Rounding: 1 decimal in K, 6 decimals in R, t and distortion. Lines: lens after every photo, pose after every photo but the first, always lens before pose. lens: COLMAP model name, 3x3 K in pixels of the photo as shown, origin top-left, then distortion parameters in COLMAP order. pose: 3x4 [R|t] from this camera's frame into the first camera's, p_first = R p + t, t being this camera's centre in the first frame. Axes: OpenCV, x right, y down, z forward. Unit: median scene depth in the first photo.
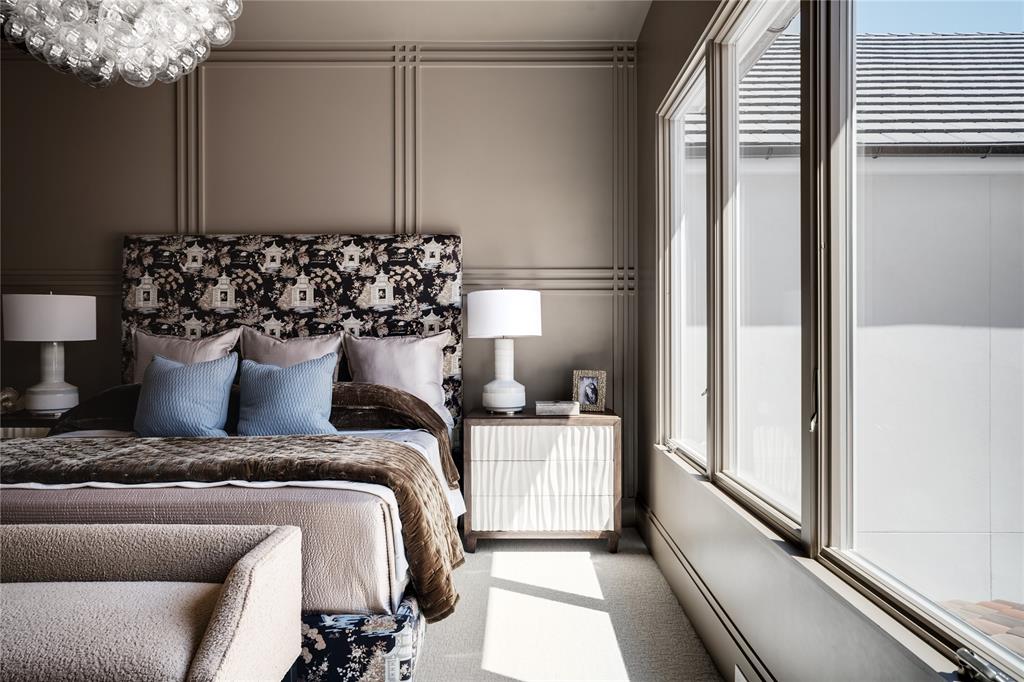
lens RADIAL K [[518.6, 0, 514.6], [0, 518.6, 327.6], [0, 0, 1]] dist [0.000089, 0.000212]
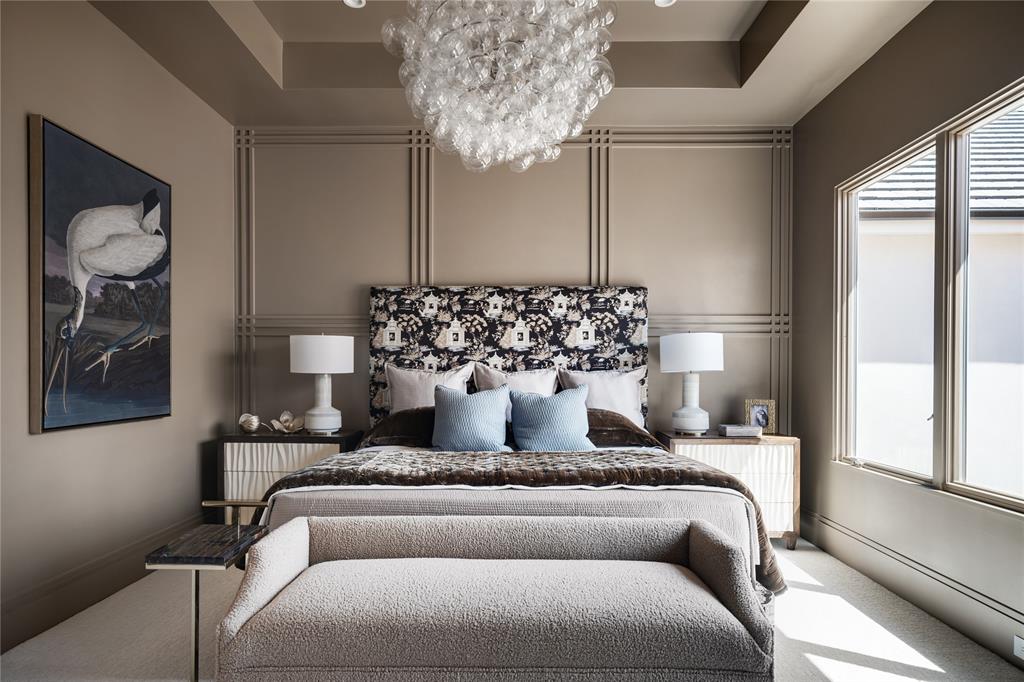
lens RADIAL K [[438.1, 0, 508.7], [0, 438.1, 369.2], [0, 0, 1]] dist [-0.001425, 0.000093]
pose [[0.999928, 0.004533, -0.011100, -0.423435], [-0.004454, 0.999965, 0.007081, 0.007028], [0.011132, -0.007032, 0.999913, -0.025038]]
